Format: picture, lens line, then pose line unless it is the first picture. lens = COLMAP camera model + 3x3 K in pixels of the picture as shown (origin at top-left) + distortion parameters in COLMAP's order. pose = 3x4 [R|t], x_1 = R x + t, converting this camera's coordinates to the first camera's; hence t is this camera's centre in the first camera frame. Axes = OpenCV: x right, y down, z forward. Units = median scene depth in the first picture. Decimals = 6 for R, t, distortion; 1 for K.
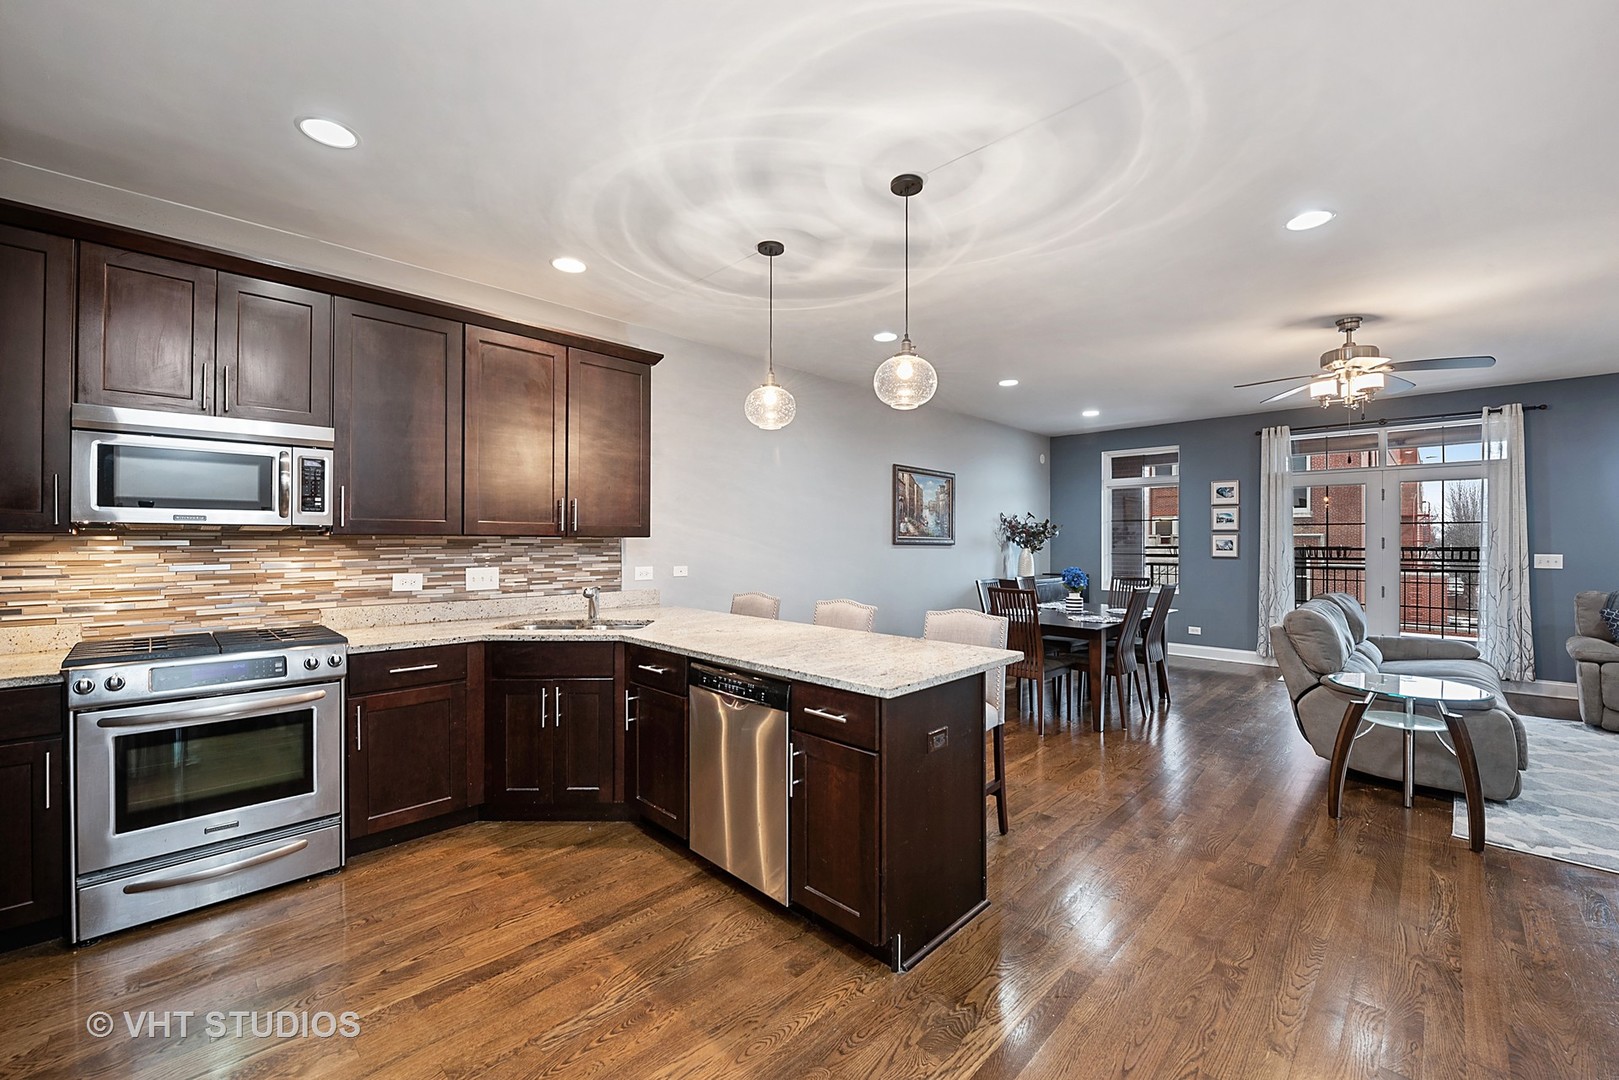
lens RADIAL K [[644.4, 0, 817.4], [0, 644.4, 542.2], [0, 0, 1]] dist [-0.007355, -0.002650]
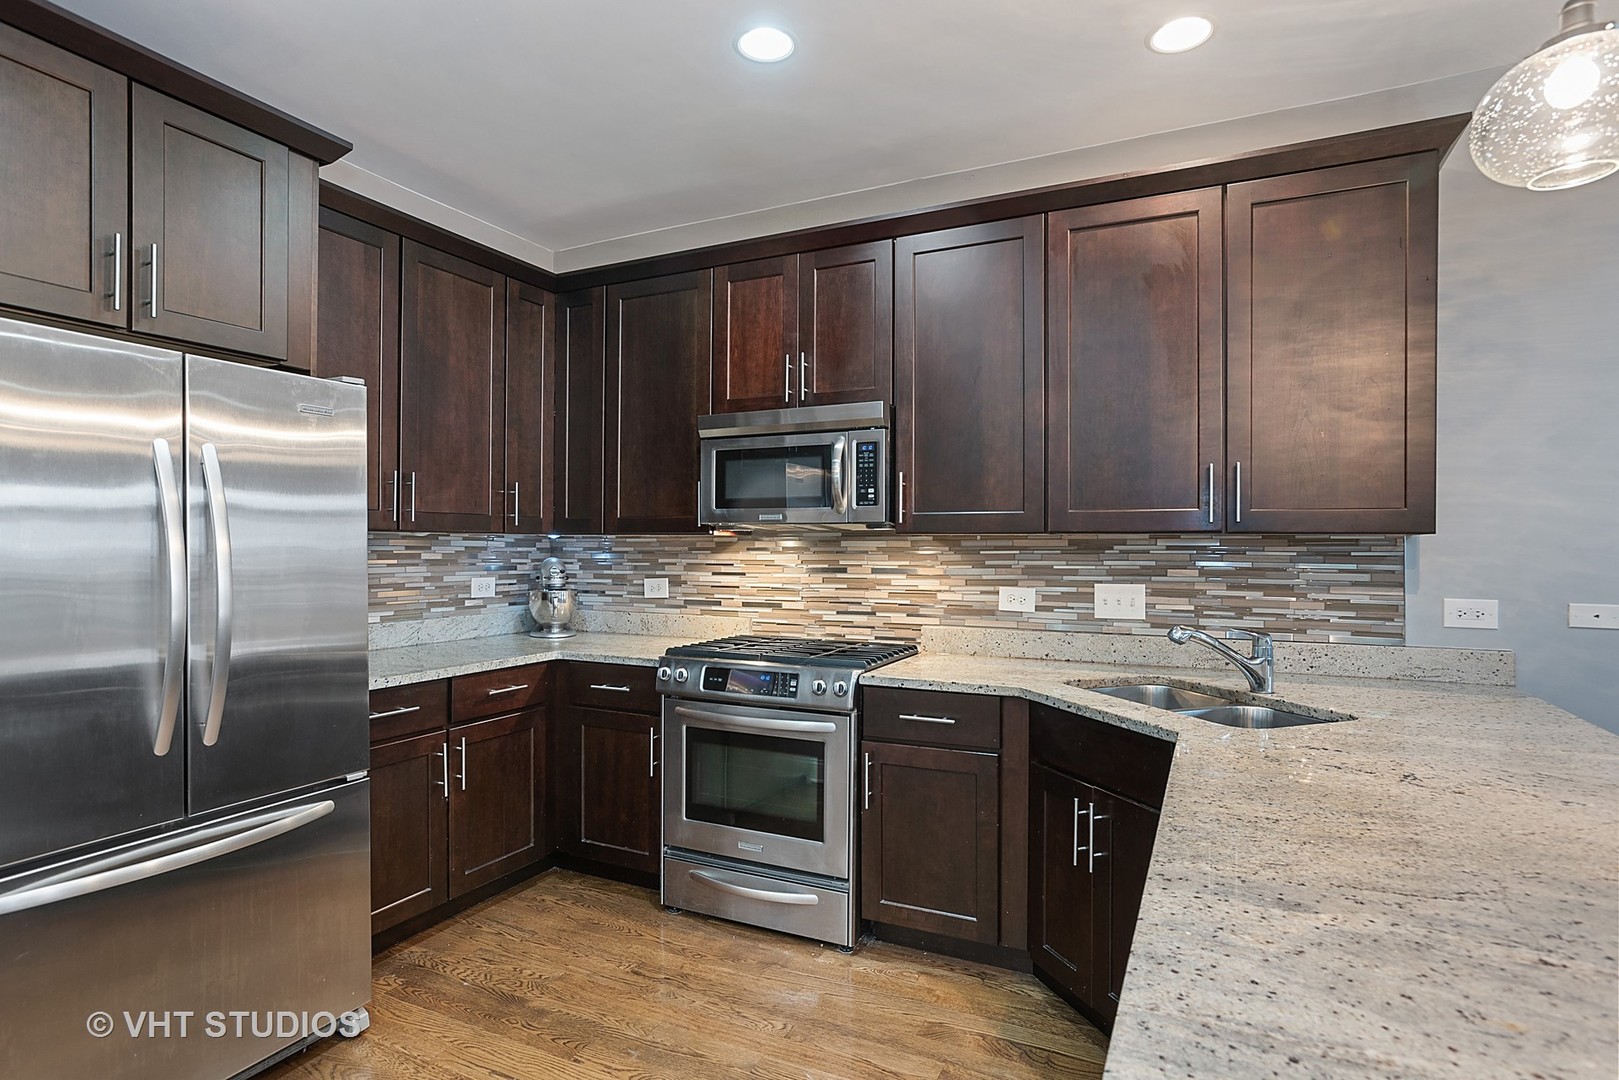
lens RADIAL K [[839.8, 0, 814.8], [0, 839.8, 544.1], [0, 0, 1]] dist [-0.020974, 0.005001]
pose [[0.314554, -0.004803, -0.949227, 0.131482], [-0.005942, 0.999958, -0.007029, 0.005896], [0.949221, 0.007851, 0.314512, 0.348521]]
